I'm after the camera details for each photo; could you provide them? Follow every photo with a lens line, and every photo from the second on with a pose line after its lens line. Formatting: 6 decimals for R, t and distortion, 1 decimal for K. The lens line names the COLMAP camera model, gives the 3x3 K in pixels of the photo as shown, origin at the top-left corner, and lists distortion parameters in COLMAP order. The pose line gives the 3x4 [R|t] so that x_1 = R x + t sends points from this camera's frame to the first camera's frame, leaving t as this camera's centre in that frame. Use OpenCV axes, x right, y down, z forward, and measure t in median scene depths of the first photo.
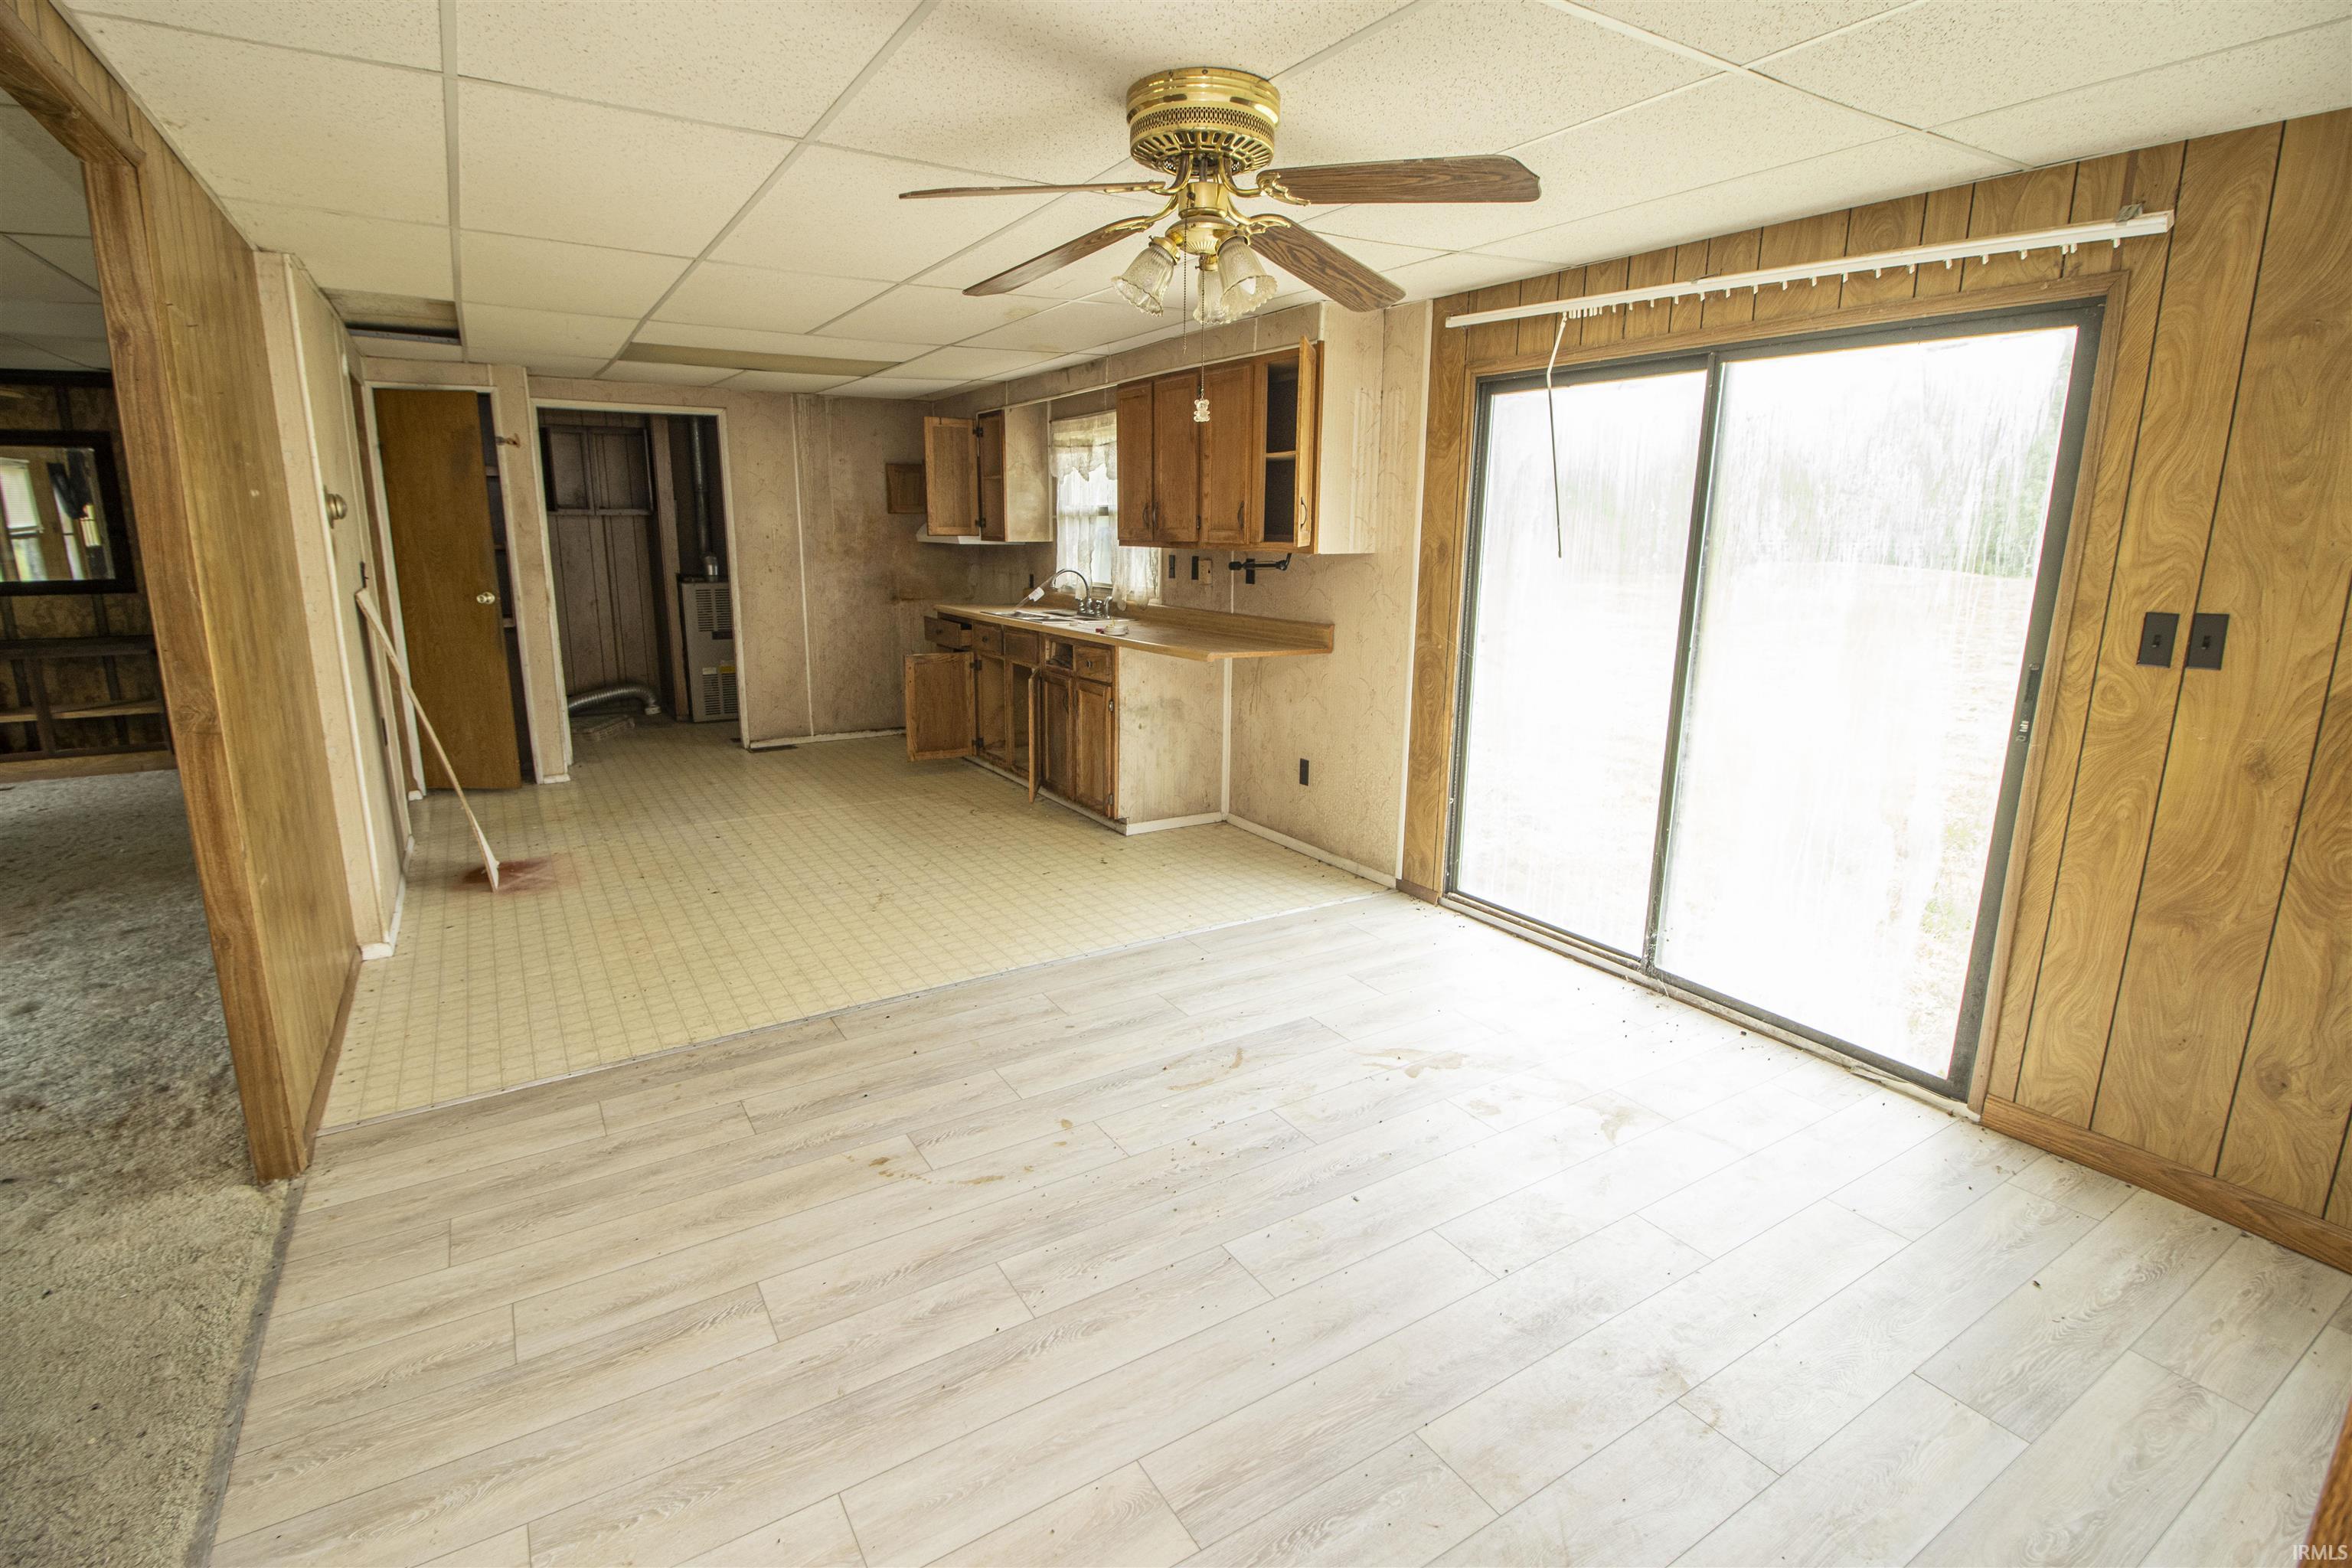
lens RADIAL K [[1090.7, 0, 1169.9], [0, 1090.7, 762.0], [0, 0, 1]] dist [0.000854, -0.013637]
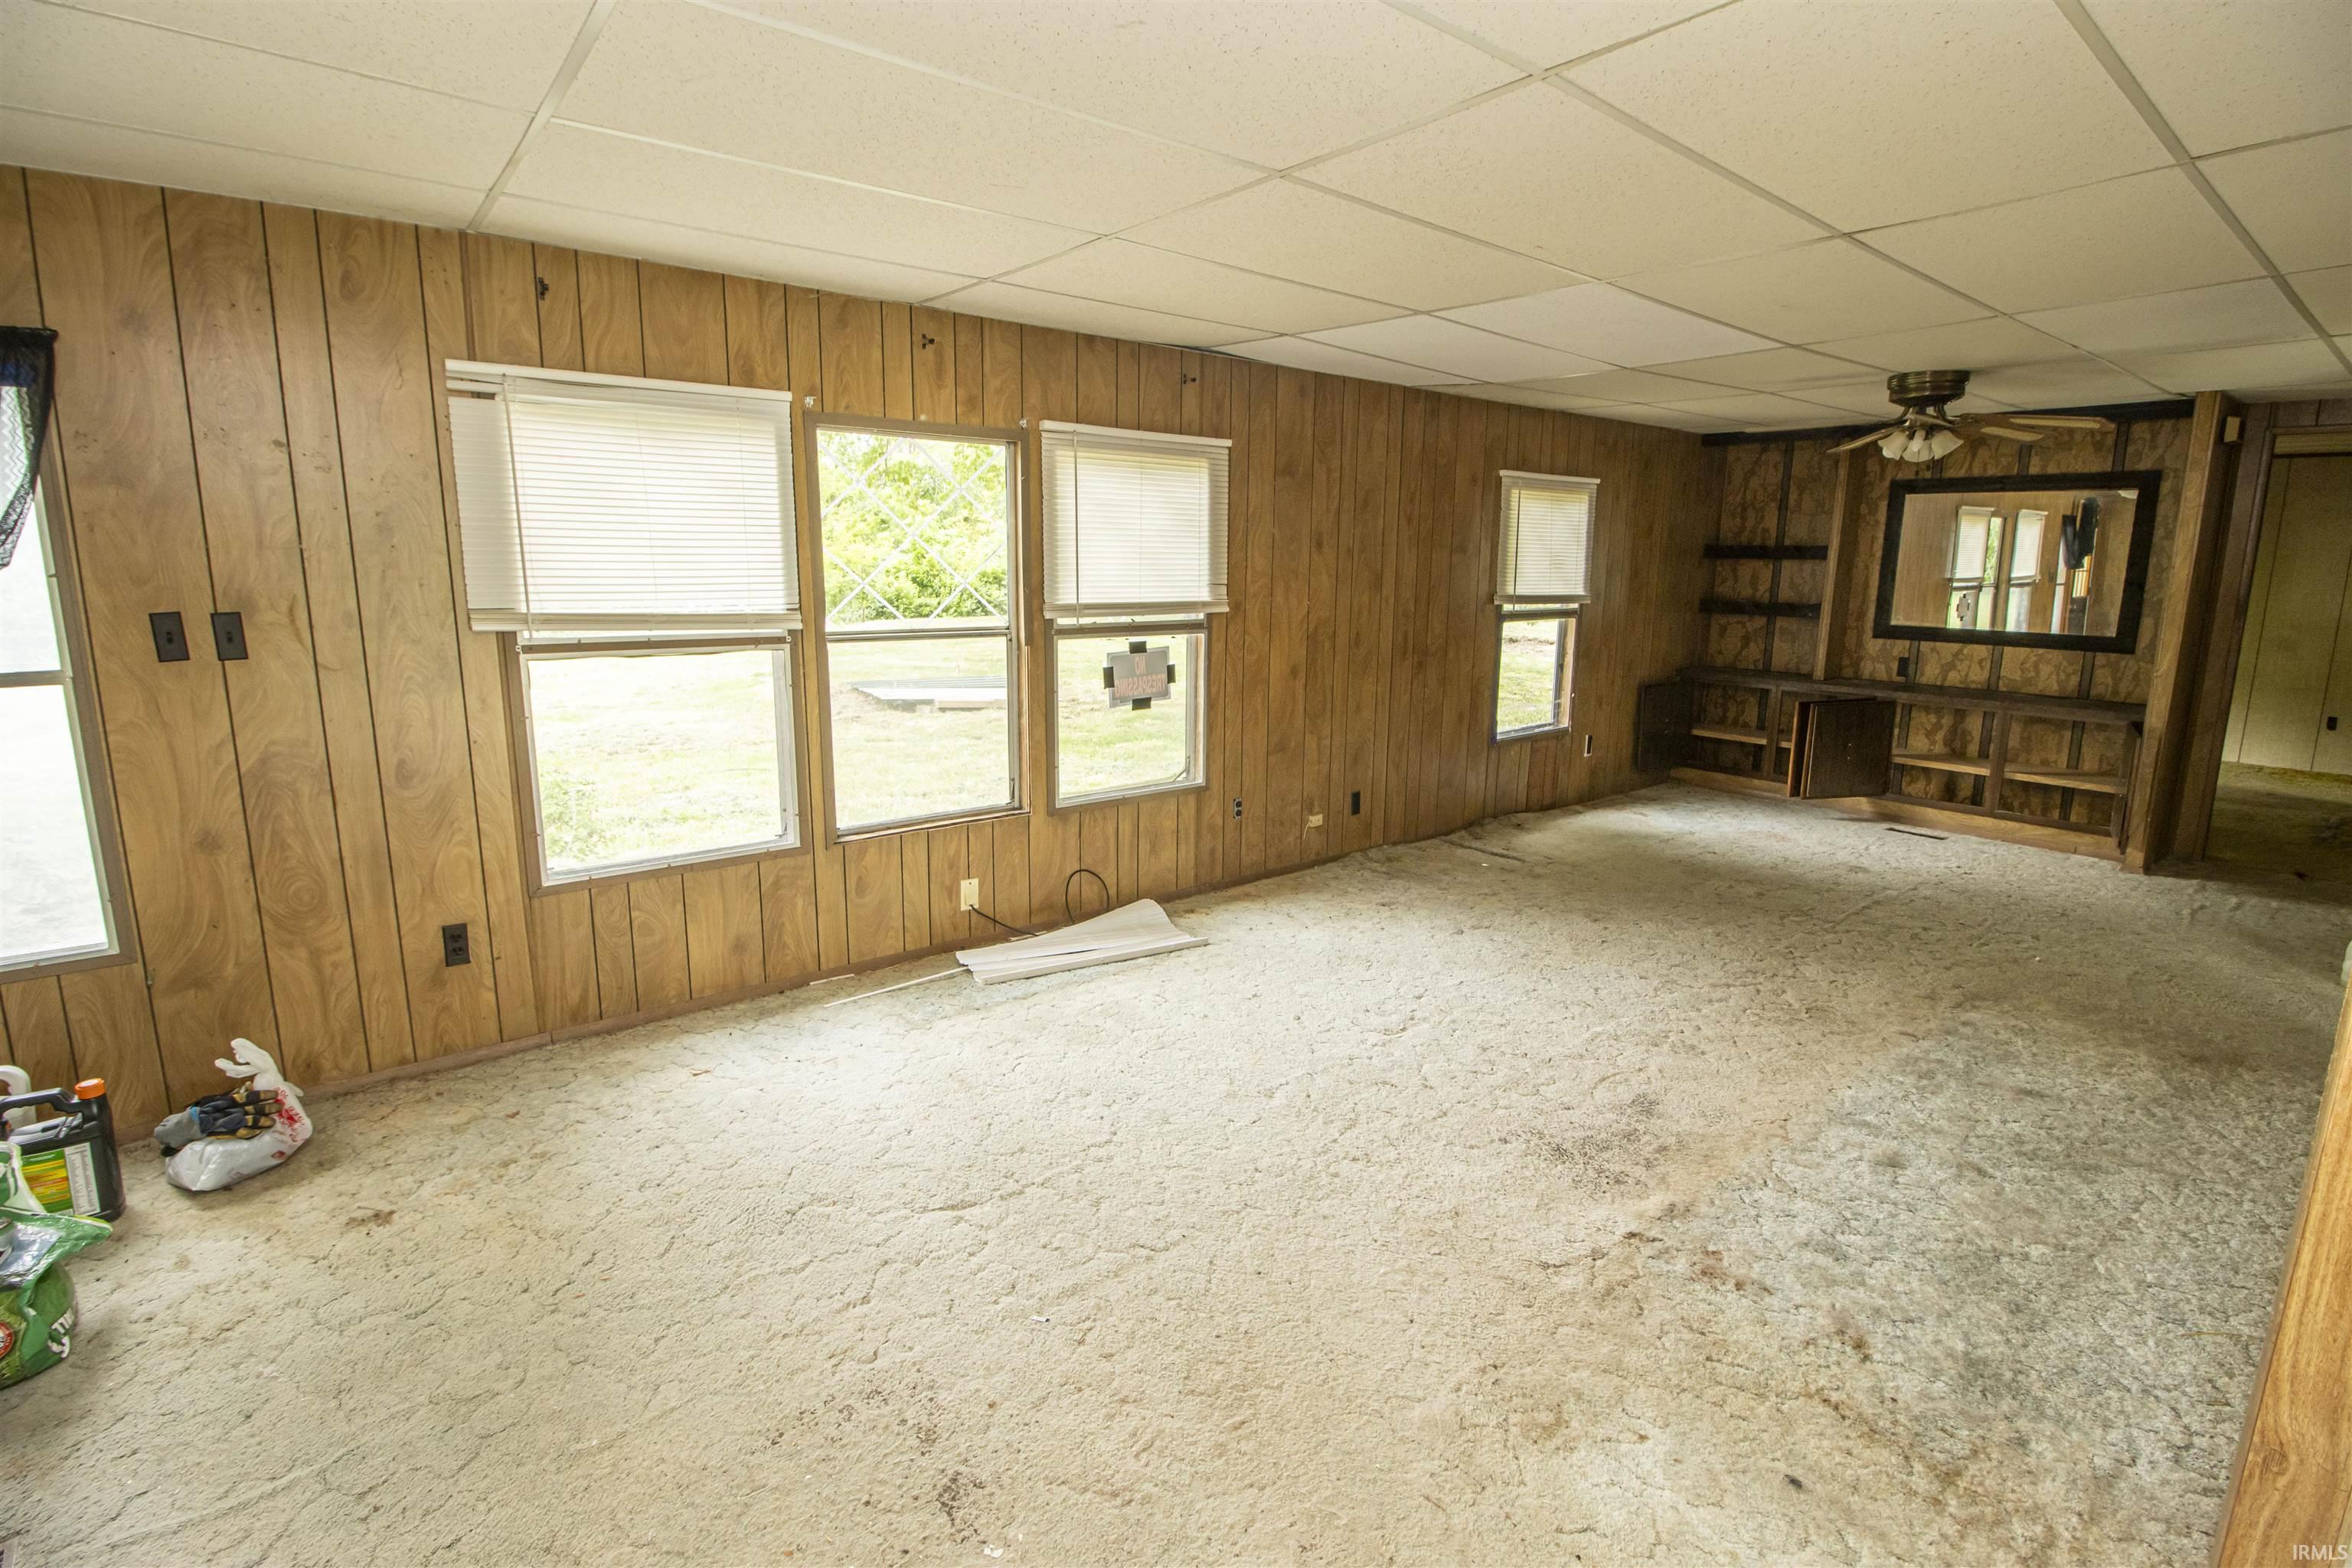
lens RADIAL K [[1093.0, 0, 1188.0], [0, 1093.0, 755.4], [0, 0, 1]] dist [0.000191, -0.013913]
pose [[0.123956, 0.168757, -0.977832, -0.256247], [-0.222124, 0.965144, 0.138409, -0.041354], [0.967107, 0.200044, 0.157121, 0.197948]]
